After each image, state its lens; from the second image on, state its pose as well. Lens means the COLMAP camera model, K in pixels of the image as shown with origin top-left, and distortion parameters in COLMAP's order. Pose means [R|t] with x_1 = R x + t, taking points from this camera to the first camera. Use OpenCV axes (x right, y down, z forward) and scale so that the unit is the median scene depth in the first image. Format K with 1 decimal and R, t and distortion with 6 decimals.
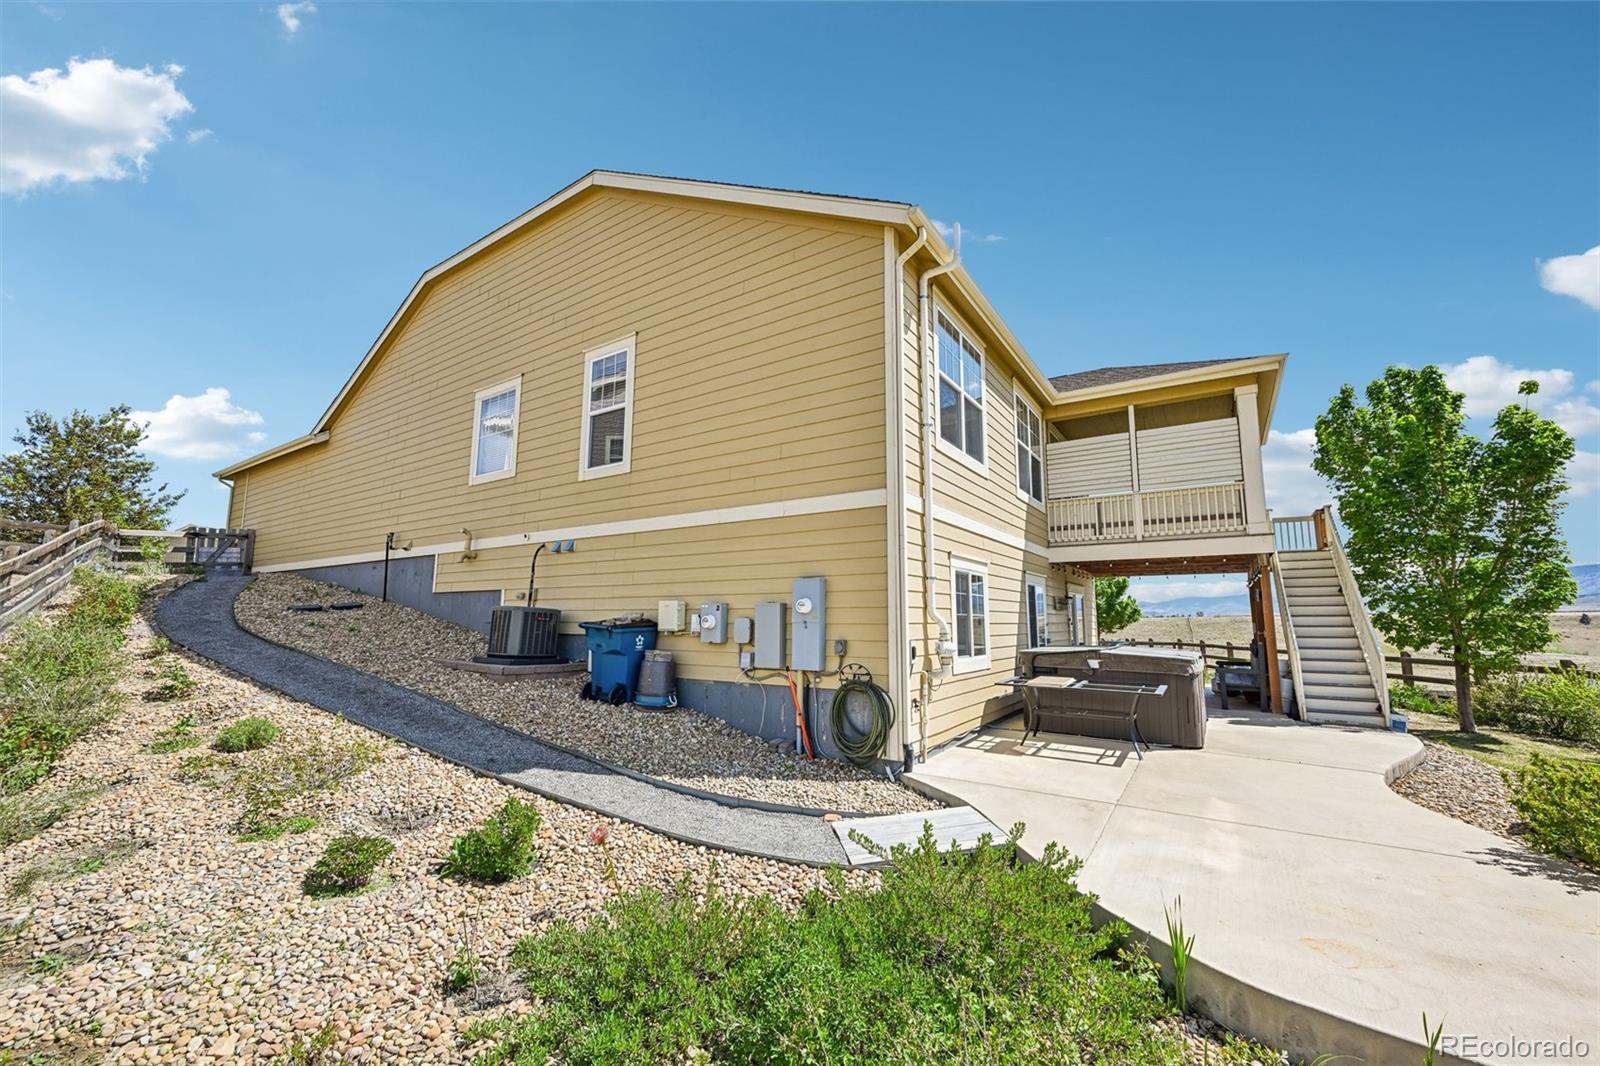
lens RADIAL K [[624.8, 0, 800.0], [0, 624.8, 533.0], [0, 0, 1]] dist [0.000465, 0.000032]
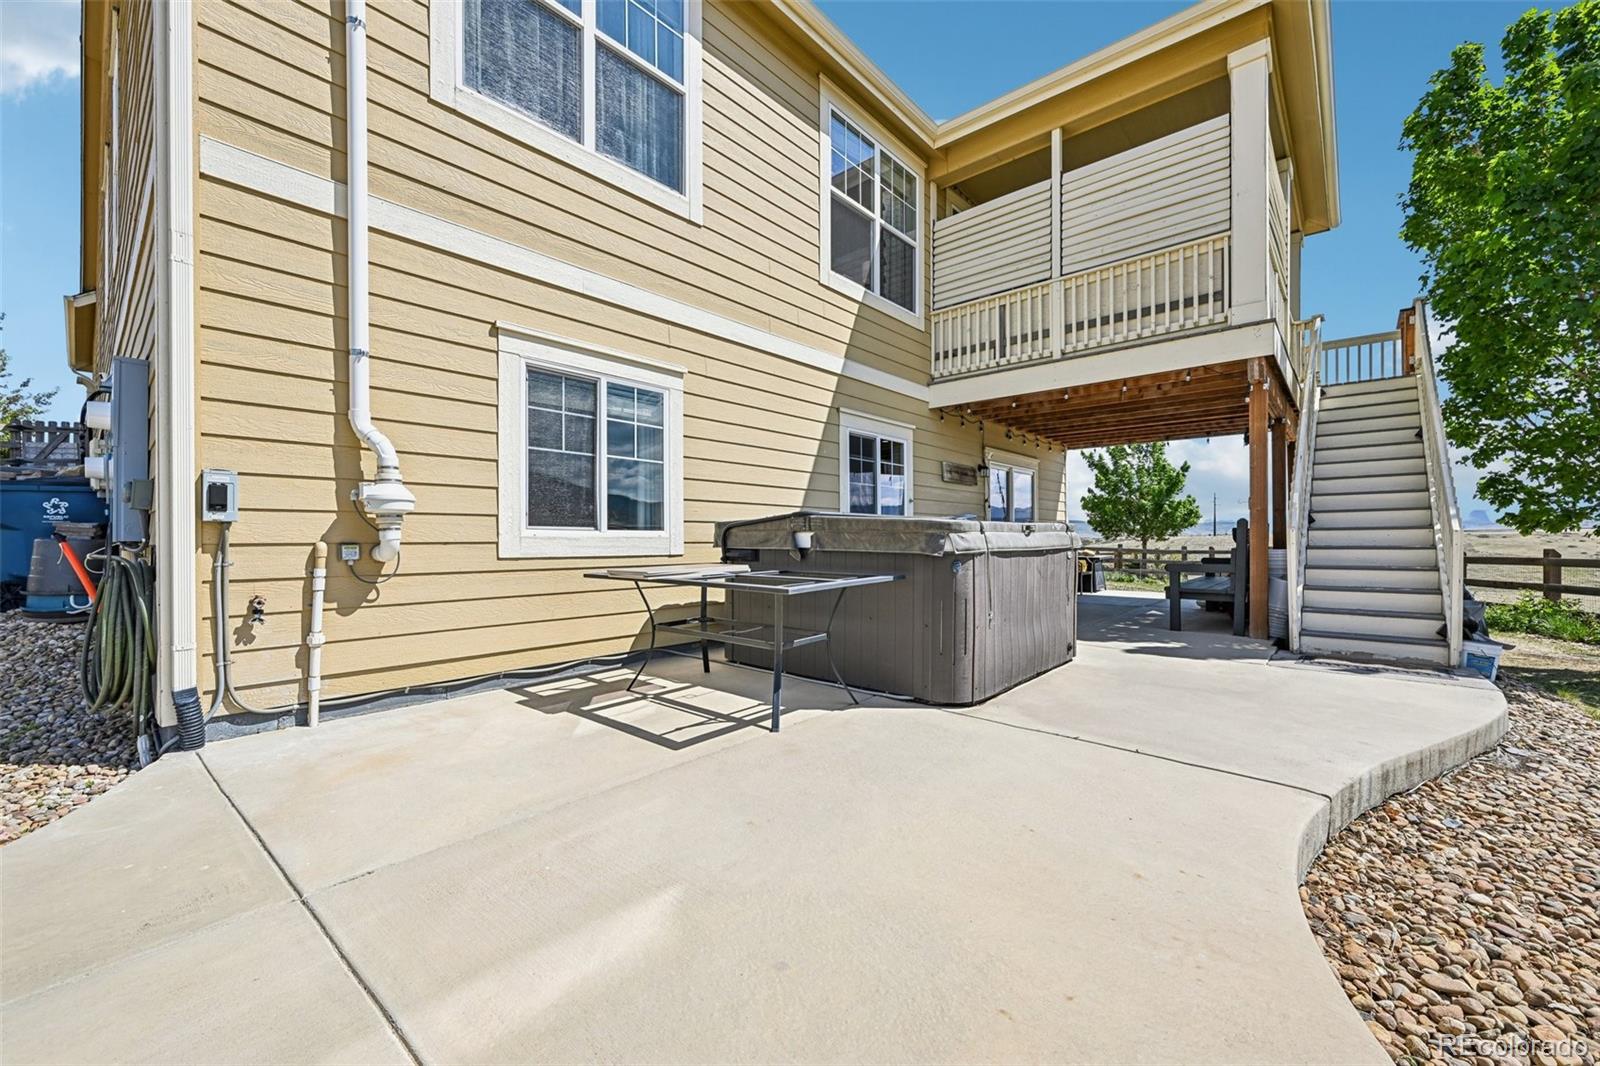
lens RADIAL K [[630.5, 0, 808.2], [0, 630.5, 533.2], [0, 0, 1]] dist [0.003668, 0.000181]
pose [[0.991890, -0.008197, -0.126837, 0.393721], [0.024026, 0.992019, 0.123779, 0.101390], [0.124810, -0.125822, 0.984170, 0.354569]]
